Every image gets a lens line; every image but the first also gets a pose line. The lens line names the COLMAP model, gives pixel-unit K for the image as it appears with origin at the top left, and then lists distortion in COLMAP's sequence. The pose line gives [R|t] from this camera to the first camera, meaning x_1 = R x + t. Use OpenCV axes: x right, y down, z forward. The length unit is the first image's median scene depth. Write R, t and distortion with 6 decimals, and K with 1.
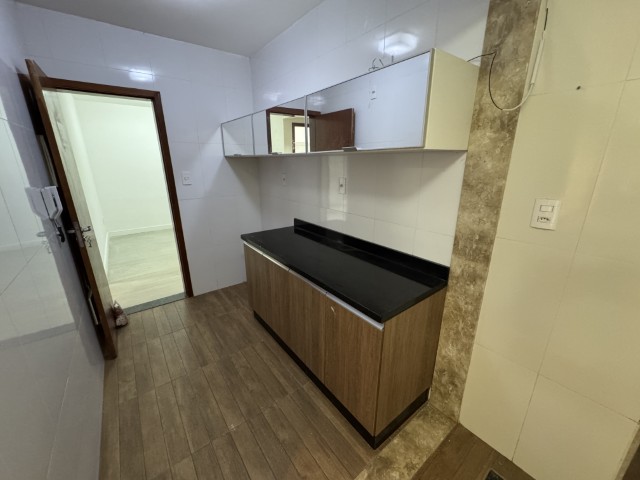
lens RADIAL K [[257.8, 0, 318.8], [0, 257.8, 239.0], [0, 0, 1]] dist [-0.002812, 0.000119]
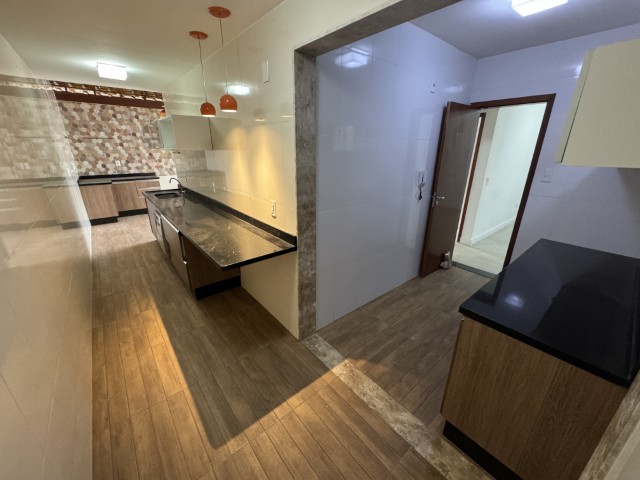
lens RADIAL K [[257.8, 0, 319.1], [0, 257.8, 239.6], [0, 0, 1]] dist [-0.002812, 0.000119]
pose [[0.035552, 0.339834, -0.939813, 0.790692], [-0.297216, 0.901451, 0.314719, -0.092160], [0.954148, 0.268138, 0.133053, 0.111800]]
